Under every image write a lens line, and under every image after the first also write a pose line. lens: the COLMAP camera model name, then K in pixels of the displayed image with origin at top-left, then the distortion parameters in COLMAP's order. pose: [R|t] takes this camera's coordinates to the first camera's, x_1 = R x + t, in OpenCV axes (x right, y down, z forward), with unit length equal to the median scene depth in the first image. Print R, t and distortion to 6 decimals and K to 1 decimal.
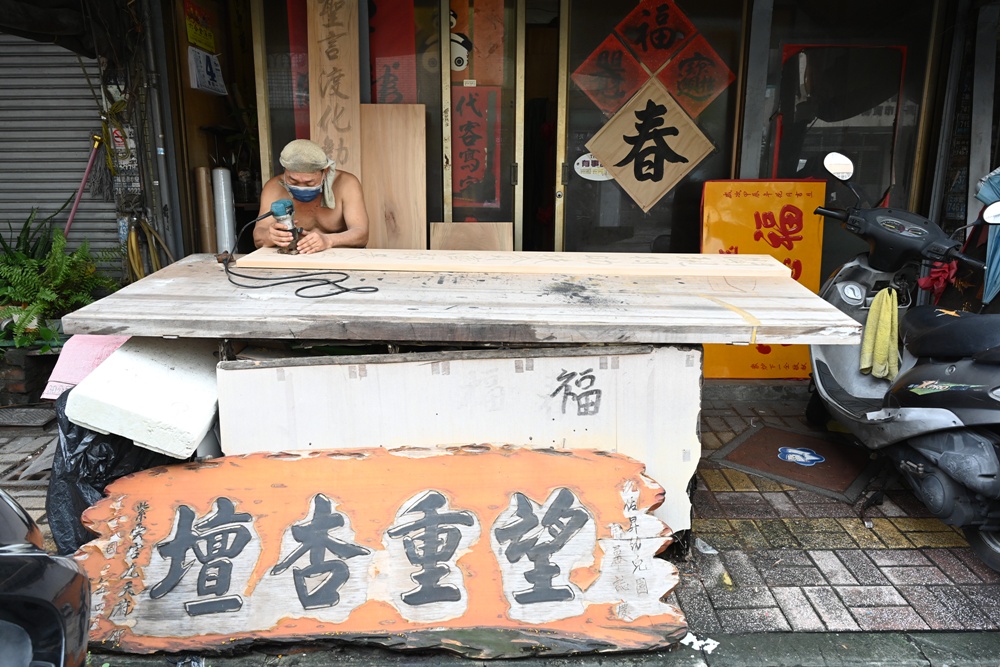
lens RADIAL K [[669.7, 0, 500.0], [0, 669.7, 333.5], [0, 0, 1]] dist [-0.010803, -0.000772]
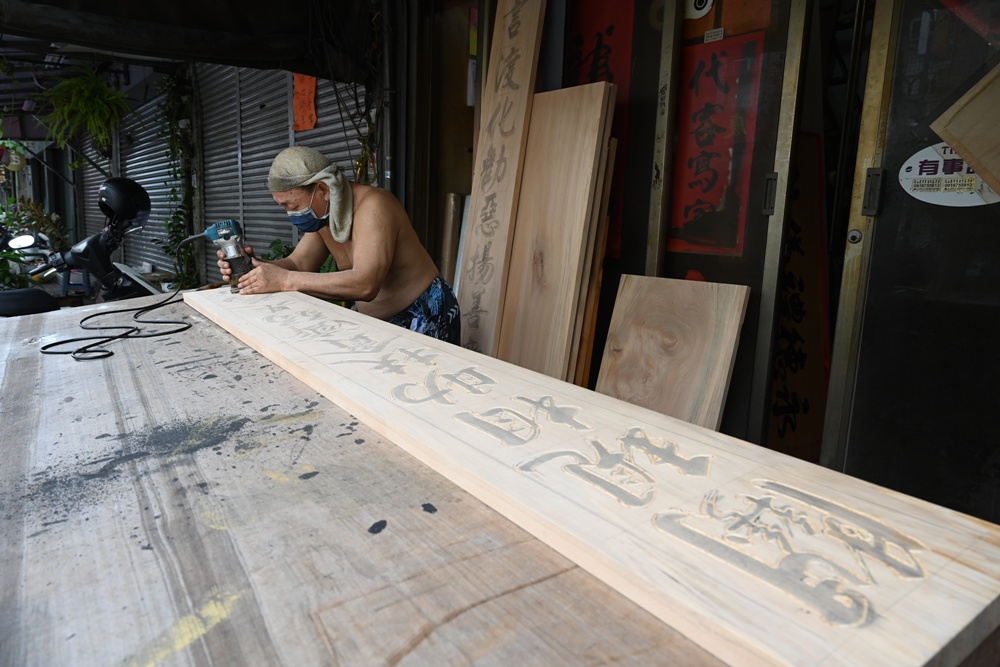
lens RADIAL K [[669.7, 0, 500.0], [0, 669.7, 333.5], [0, 0, 1]] dist [-0.010803, -0.000772]
pose [[0.612717, 0.142203, -0.777404, 0.321917], [-0.197873, 0.979951, 0.023298, -0.107920], [0.765130, 0.139552, 0.628570, 0.553211]]
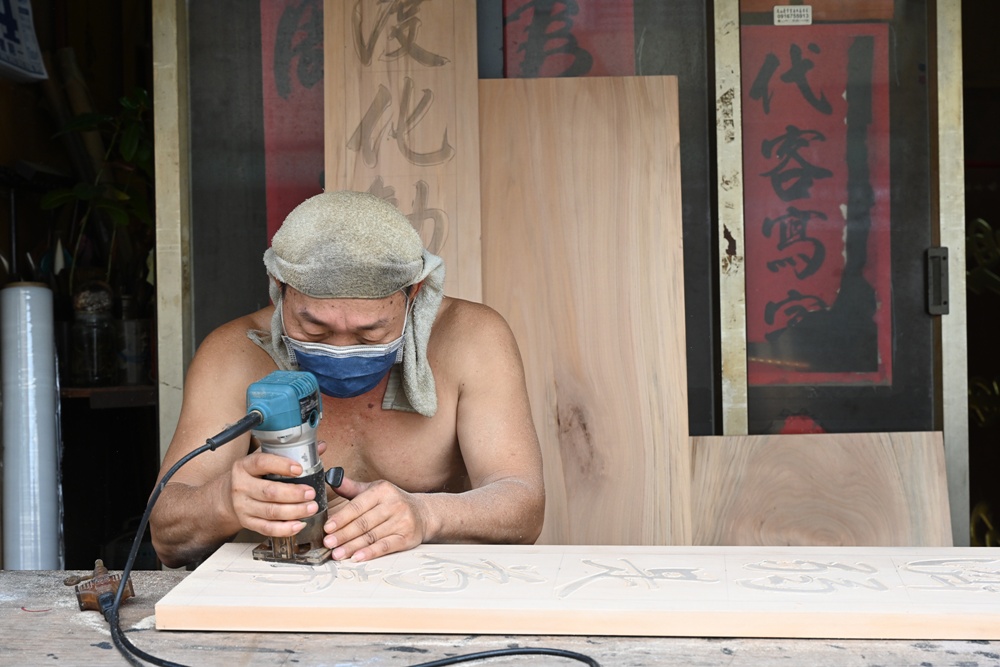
lens RADIAL K [[1644.8, 0, 500.0], [0, 1644.8, 333.5], [0, 0, 1]] dist [0.017467, -0.053159]
pose [[0.998586, -0.021505, -0.048609, -0.155407], [0.010671, 0.976991, -0.213013, -0.051092], [0.052071, 0.212193, 0.975839, 0.238407]]
